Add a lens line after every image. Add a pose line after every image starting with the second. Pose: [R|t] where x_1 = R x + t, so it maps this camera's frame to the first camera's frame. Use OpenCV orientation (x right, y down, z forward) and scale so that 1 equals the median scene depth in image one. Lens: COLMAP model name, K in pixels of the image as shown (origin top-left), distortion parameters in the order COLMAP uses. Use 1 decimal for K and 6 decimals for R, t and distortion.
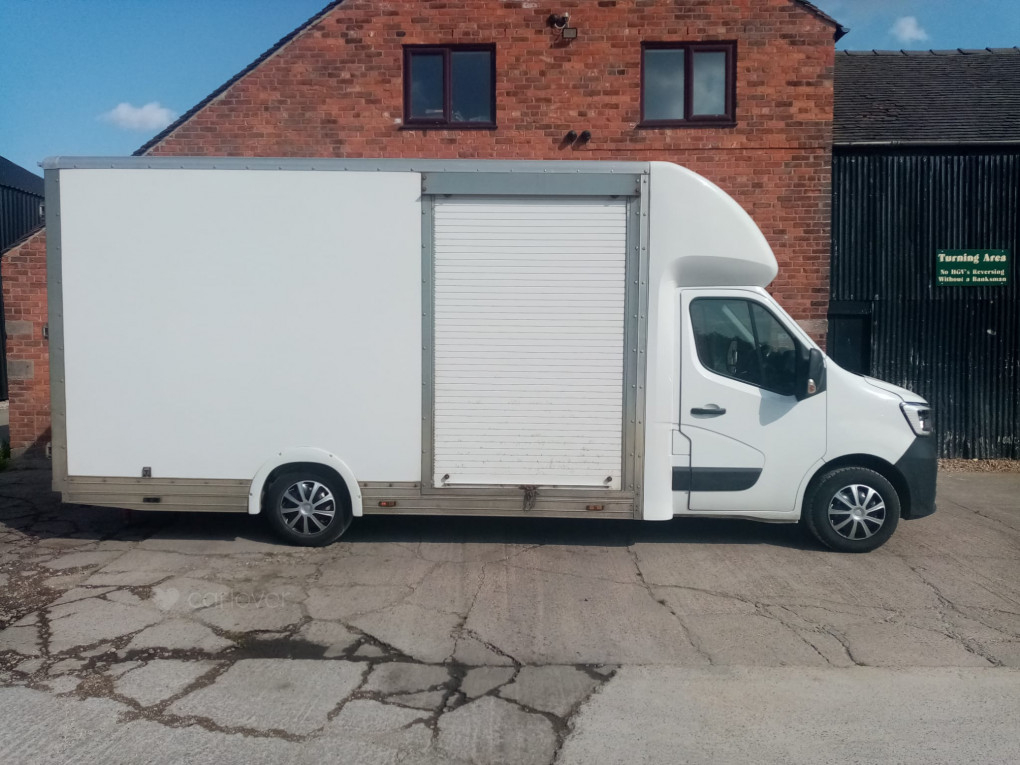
lens RADIAL K [[802.4, 0, 510.0], [0, 802.4, 382.5], [0, 0, 1]] dist [0.065987, -0.110129]
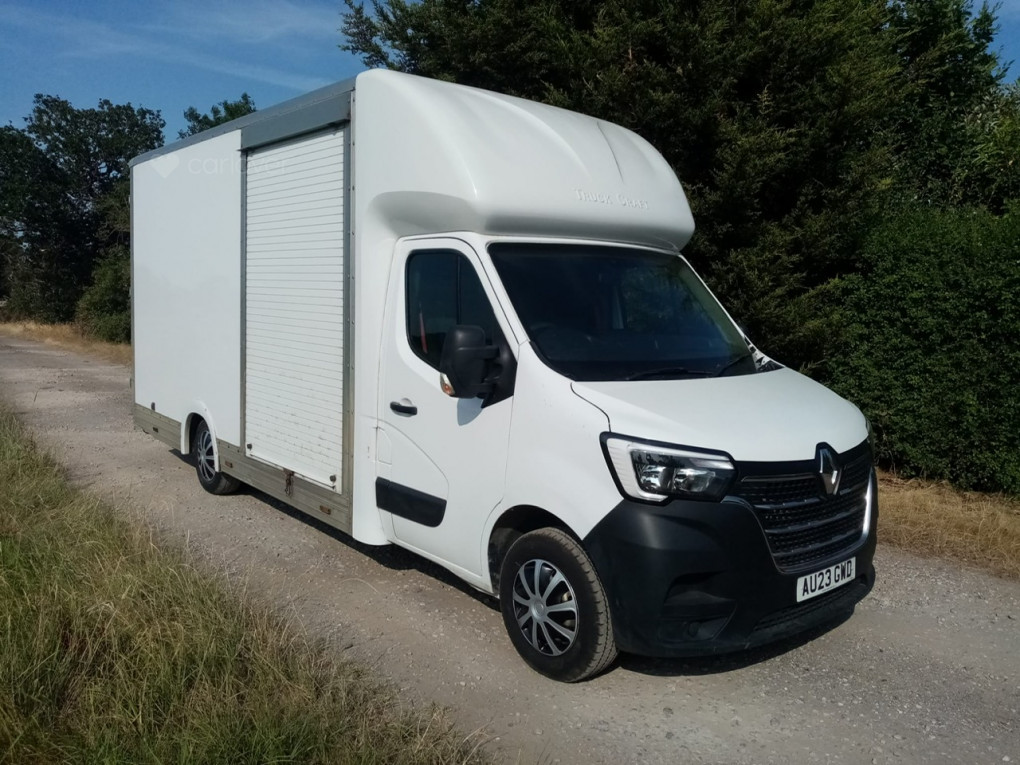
lens RADIAL K [[804.6, 0, 507.3], [0, 804.6, 380.9], [0, 0, 1]] dist [0.049087, -0.108104]
pose [[0.670829, 0.088888, -0.736266, 0.831867], [-0.067704, 0.995986, 0.058557, -0.037397], [0.738515, 0.010566, 0.674154, 0.577462]]
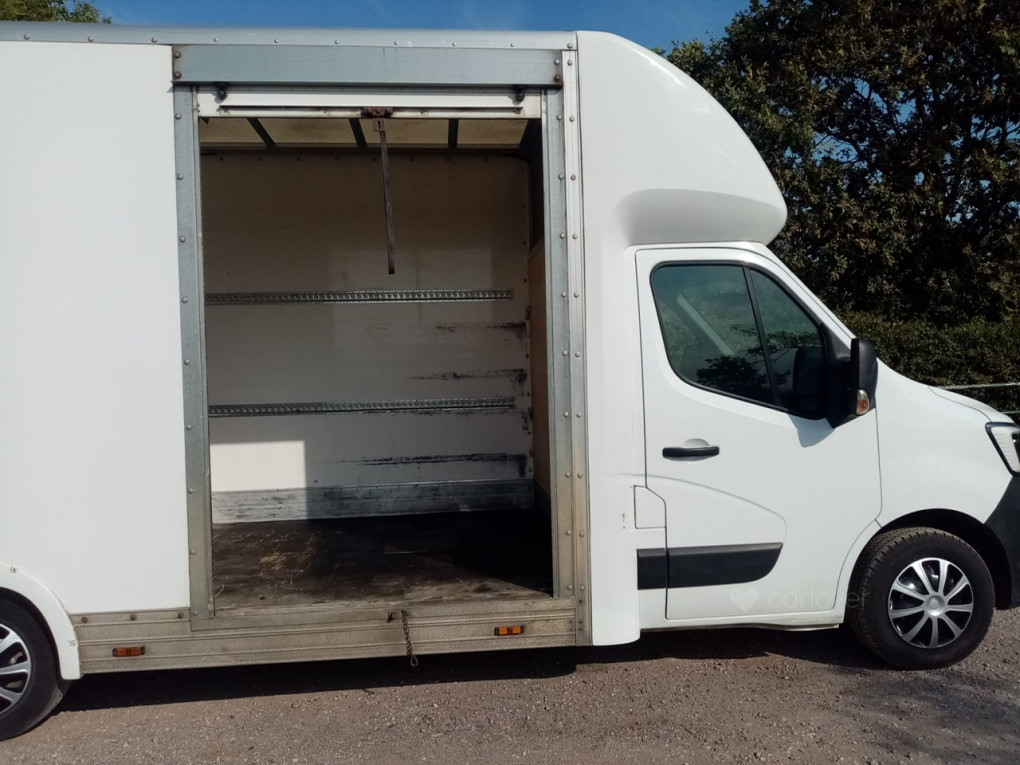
lens RADIAL K [[802.4, 0, 510.0], [0, 802.4, 382.5], [0, 0, 1]] dist [0.065987, -0.110129]
pose [[0.990724, -0.037724, 0.130545, 0.038168], [0.042825, 0.998416, -0.036487, 0.000746], [-0.128962, 0.041740, 0.990771, 0.424577]]
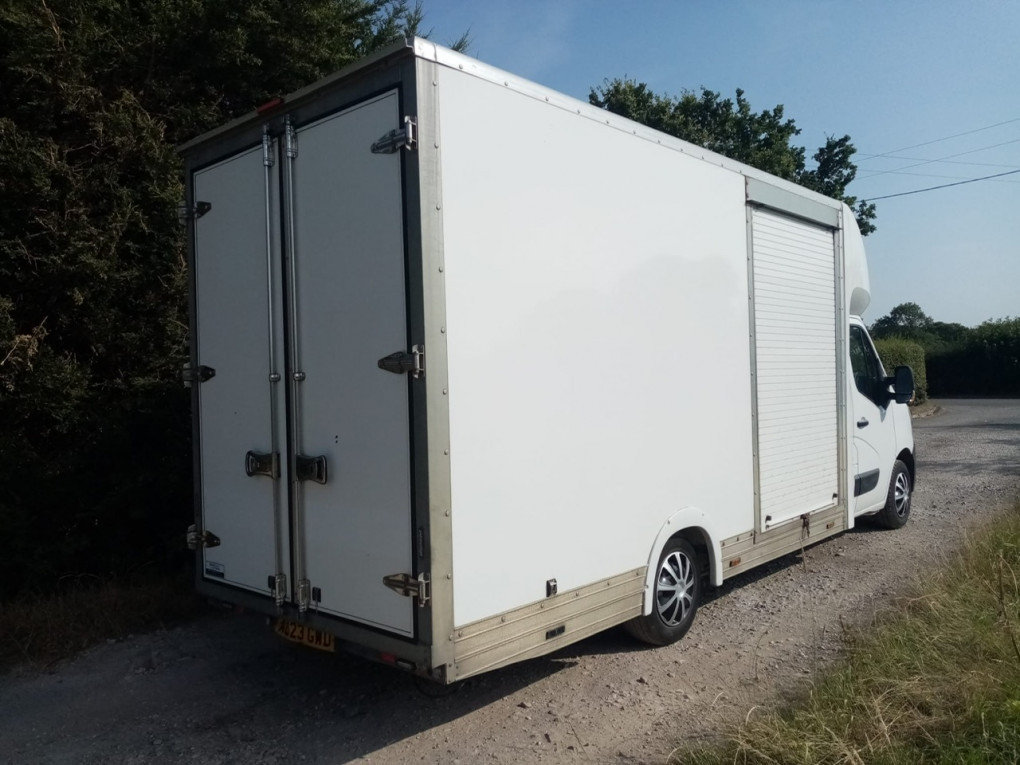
lens RADIAL K [[802.4, 0, 510.0], [0, 802.4, 382.5], [0, 0, 1]] dist [0.065987, -0.110129]
pose [[0.644255, -0.029953, 0.764224, -0.946095], [0.070289, 0.997323, -0.020166, -0.034647], [-0.761574, 0.066708, 0.644635, 0.632735]]
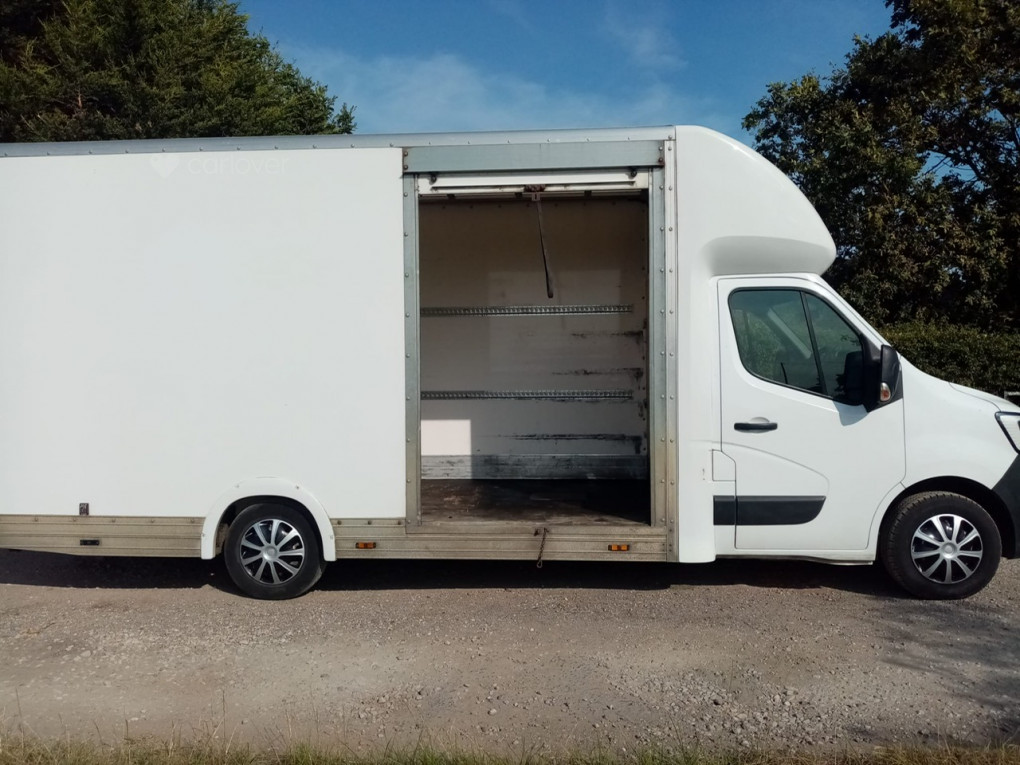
lens RADIAL K [[804.6, 0, 507.3], [0, 804.6, 380.9], [0, 0, 1]] dist [0.049087, -0.108104]
pose [[0.999043, -0.017248, -0.040185, 0.028874], [0.015072, 0.998435, -0.053860, 0.029646], [0.041051, 0.053203, 0.997740, 0.173676]]
